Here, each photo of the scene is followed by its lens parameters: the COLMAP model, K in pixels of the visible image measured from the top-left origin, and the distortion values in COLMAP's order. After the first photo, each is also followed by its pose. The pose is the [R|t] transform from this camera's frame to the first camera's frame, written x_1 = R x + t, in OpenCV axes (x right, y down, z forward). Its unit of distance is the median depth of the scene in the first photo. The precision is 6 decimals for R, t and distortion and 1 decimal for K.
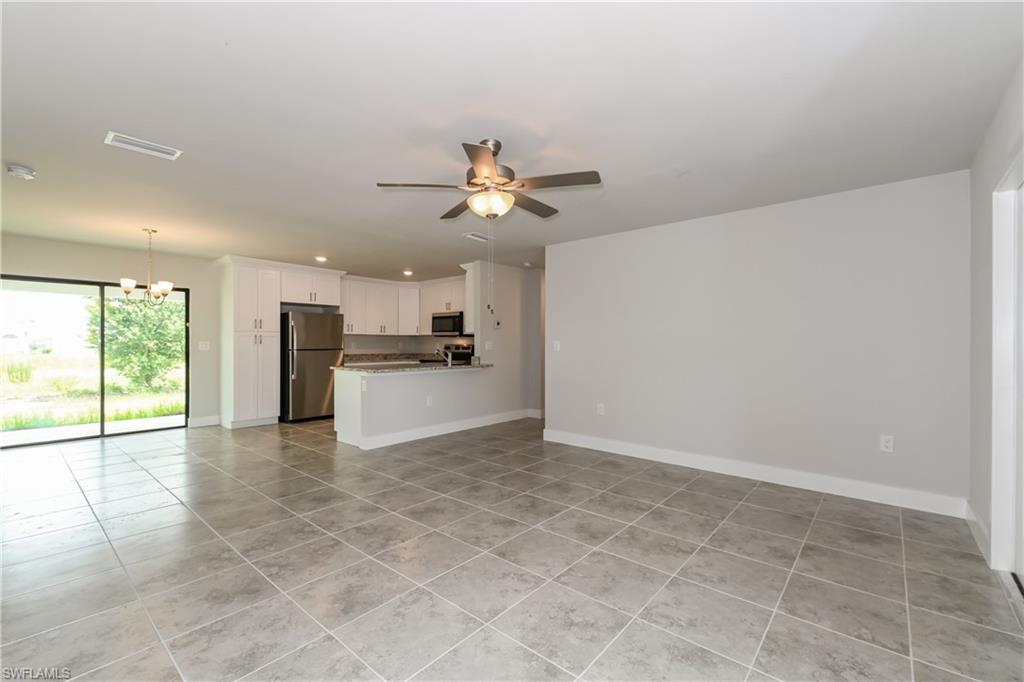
lens RADIAL K [[434.8, 0, 518.2], [0, 434.8, 344.5], [0, 0, 1]] dist [0.007261, -0.005155]
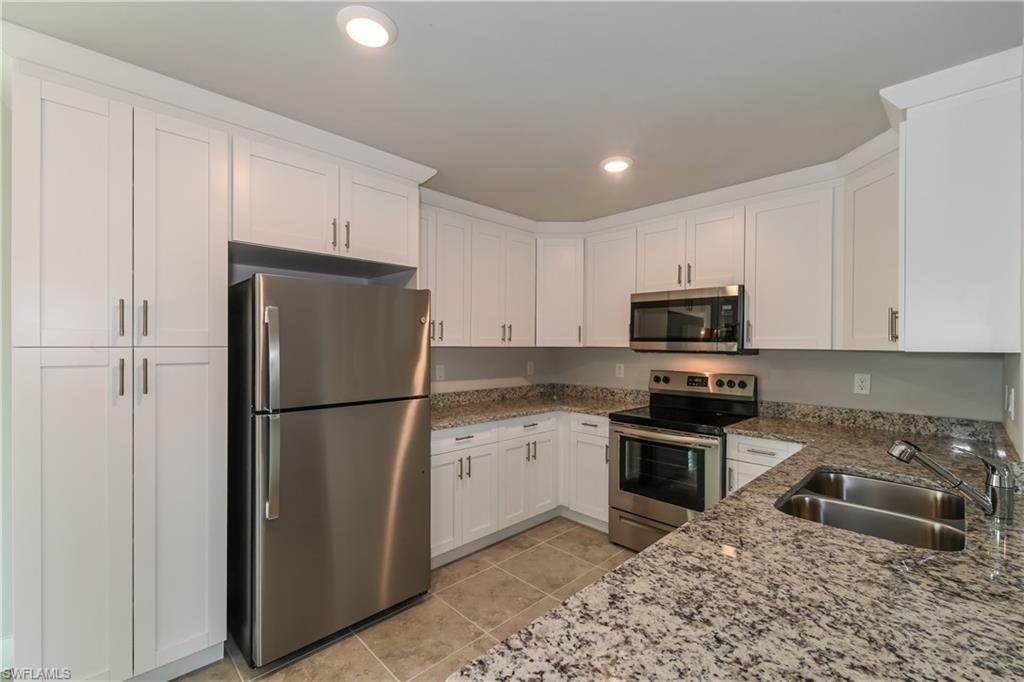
lens RADIAL K [[434.8, 0, 512.3], [0, 434.8, 346.3], [0, 0, 1]] dist [0.007261, -0.005155]
pose [[0.995572, 0.004018, -0.093917, -0.267363], [-0.003570, 0.999981, 0.004936, -0.024991], [0.093935, -0.004579, 0.995568, 0.587361]]
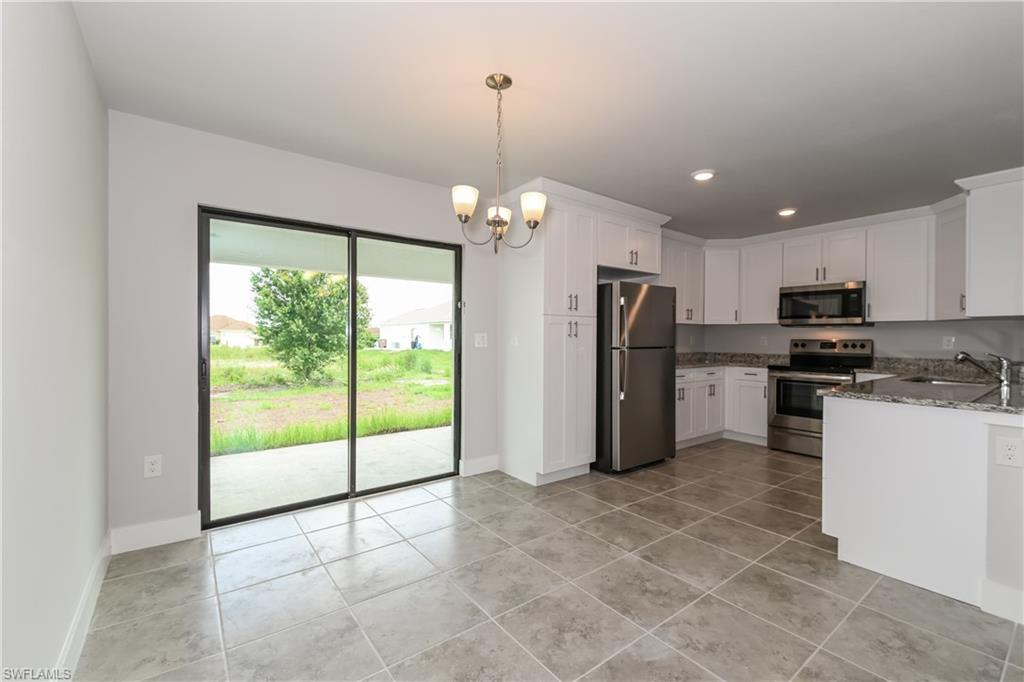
lens RADIAL K [[434.8, 0, 516.2], [0, 434.8, 339.8], [0, 0, 1]] dist [0.007261, -0.005155]
pose [[0.976169, 0.005742, -0.216937, -0.420945], [-0.005003, 0.999980, 0.003956, 0.000052], [0.216956, -0.002776, 0.976178, 0.328358]]
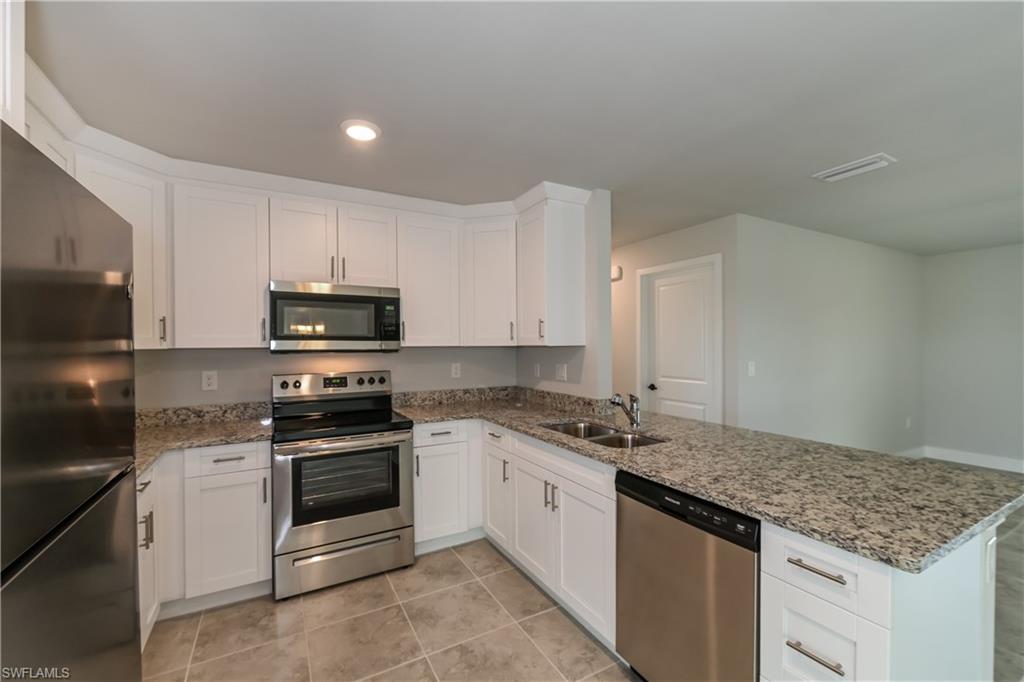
lens RADIAL K [[434.8, 0, 515.7], [0, 434.8, 345.0], [0, 0, 1]] dist [0.007261, -0.005155]
pose [[0.354138, -0.010337, 0.935136, -0.429393], [0.008622, 0.999933, 0.007788, -0.025330], [-0.935153, 0.005305, 0.354203, 0.717786]]
